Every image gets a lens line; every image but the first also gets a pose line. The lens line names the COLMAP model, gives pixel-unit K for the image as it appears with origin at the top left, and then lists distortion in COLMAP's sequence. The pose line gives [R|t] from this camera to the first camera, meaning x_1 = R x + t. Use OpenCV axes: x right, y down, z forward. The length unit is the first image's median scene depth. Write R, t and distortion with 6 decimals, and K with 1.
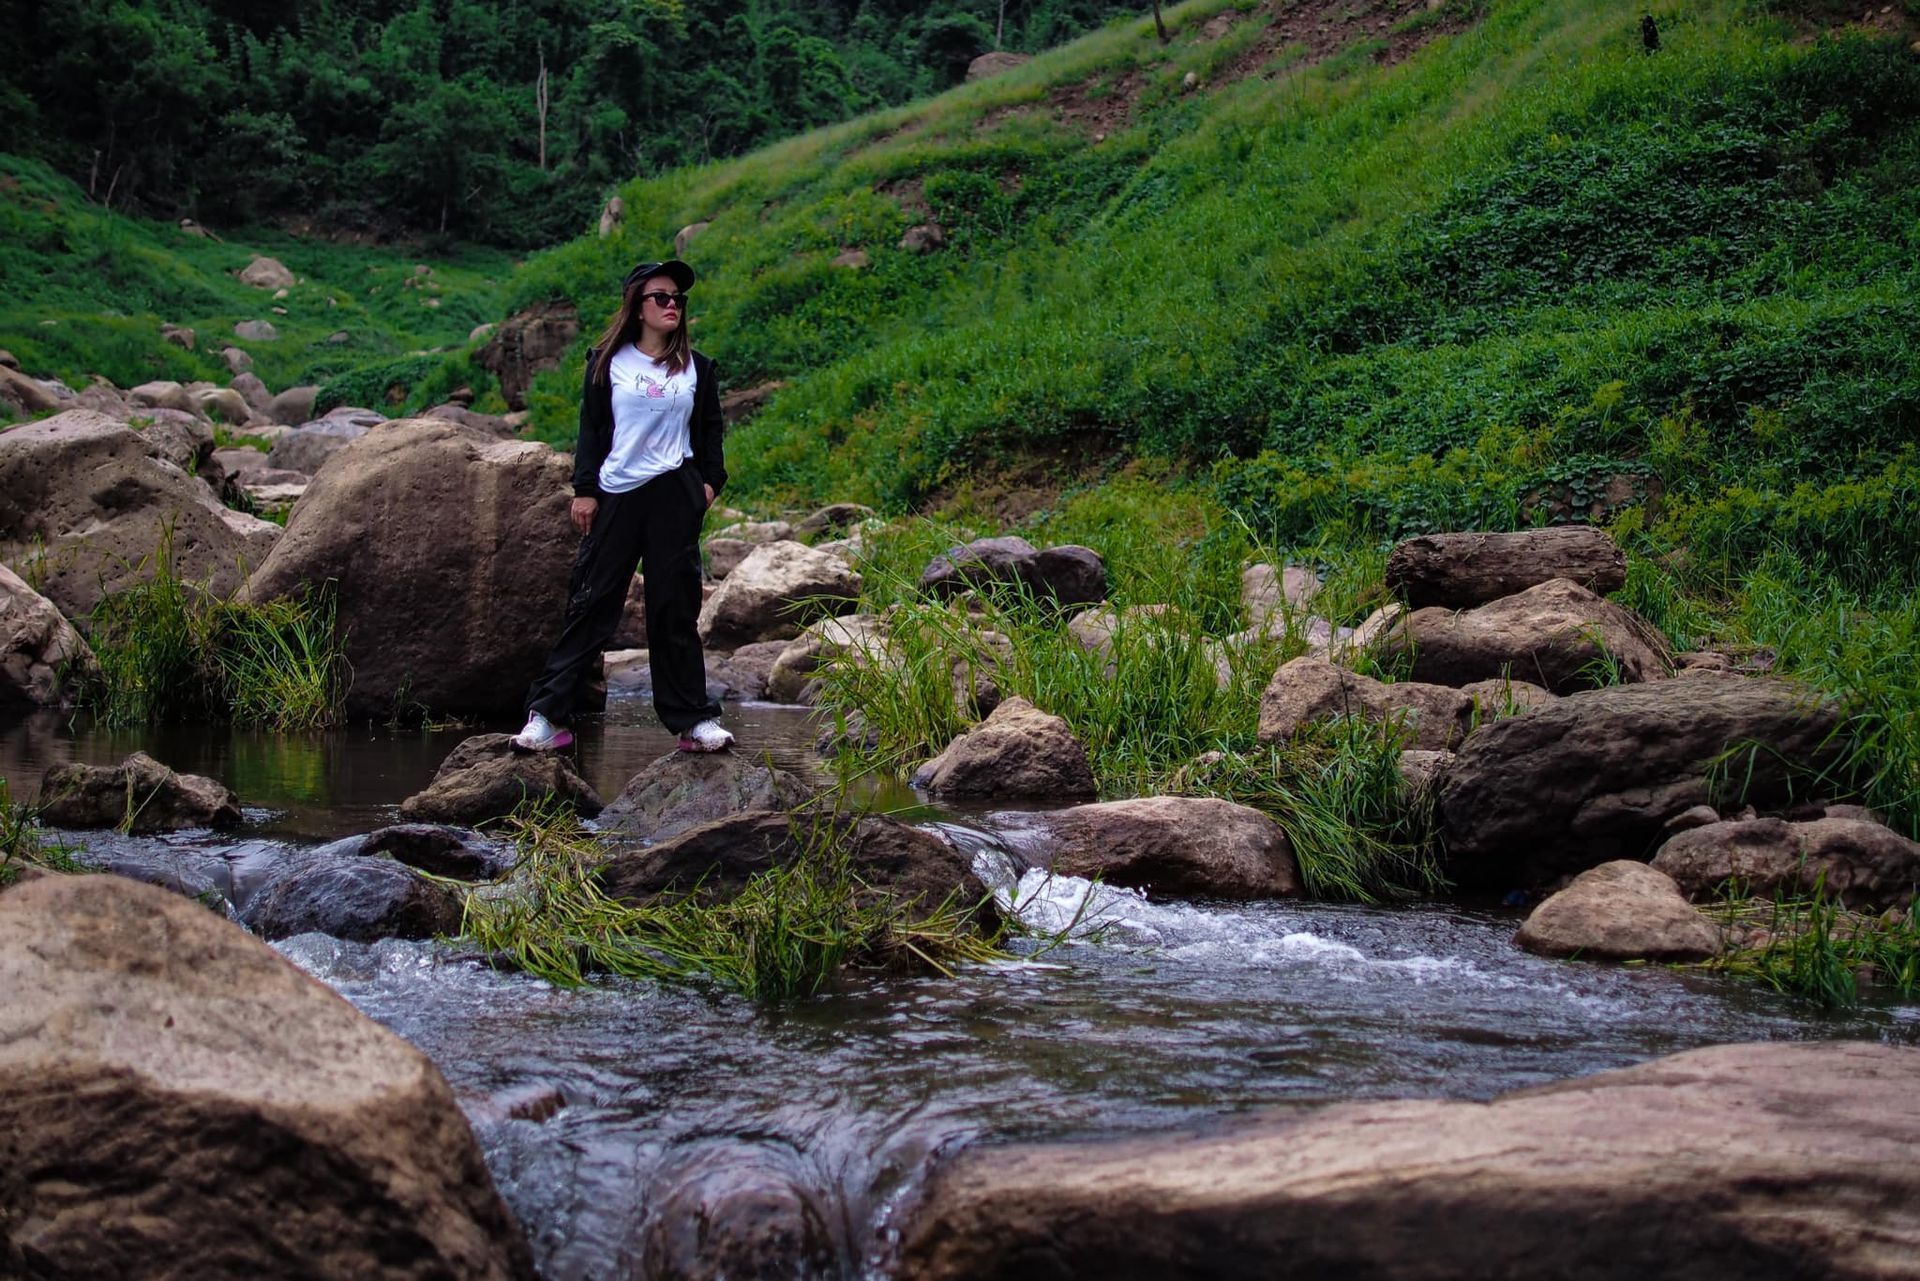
lens RADIAL K [[2938.2, 0, 959.5], [0, 2938.2, 630.7], [0, 0, 1]] dist [-0.053755, 0.000000]
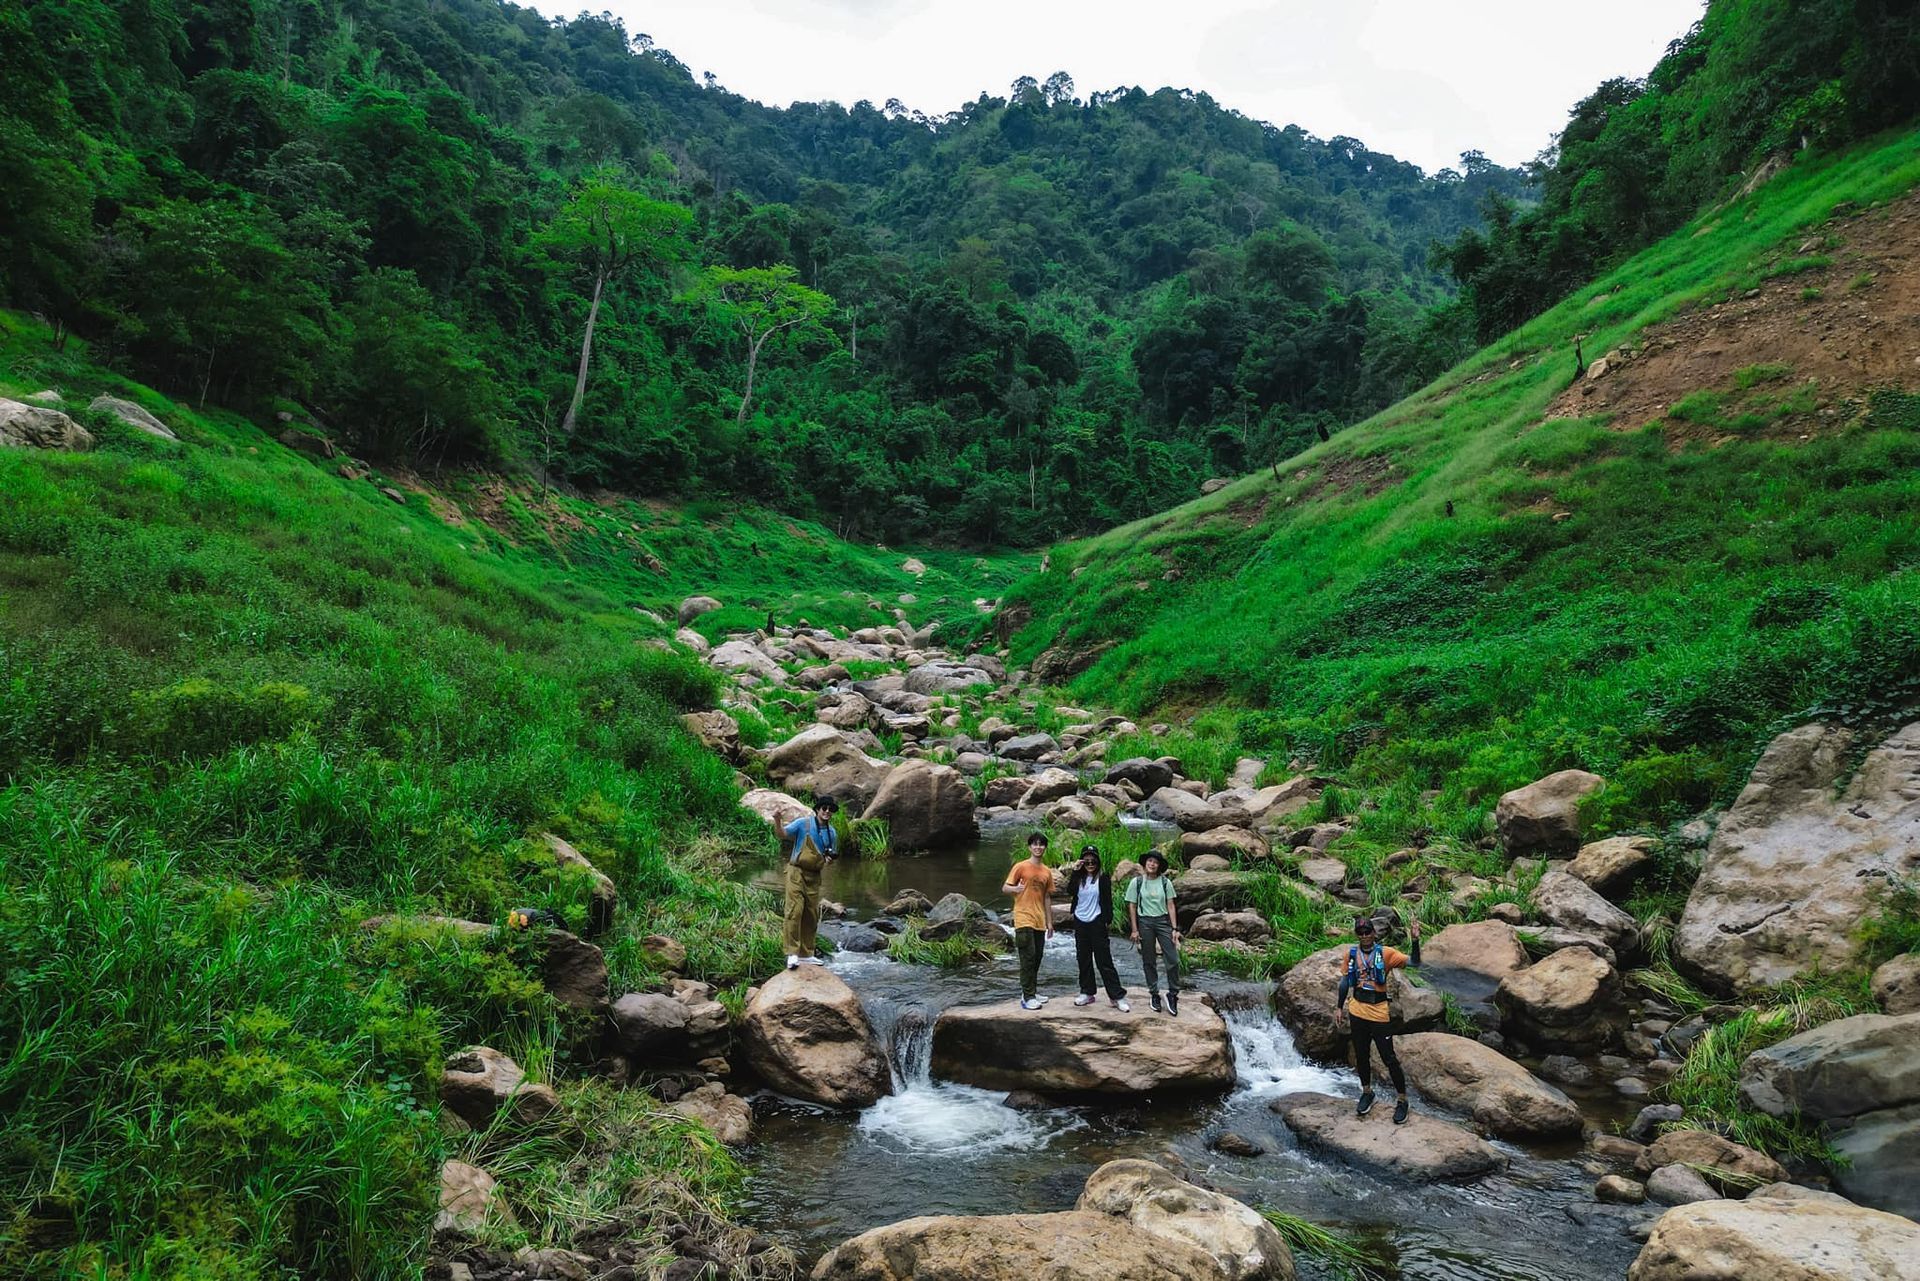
lens RADIAL K [[1557.8, 0, 920.5], [0, 1557.8, 550.4], [0, 0, 1]] dist [0.046050, -0.006514]
pose [[0.969768, -0.038643, -0.240950, 0.097436], [0.021284, 0.997013, -0.074237, -0.066188], [0.243099, 0.066864, 0.967694, -0.278612]]
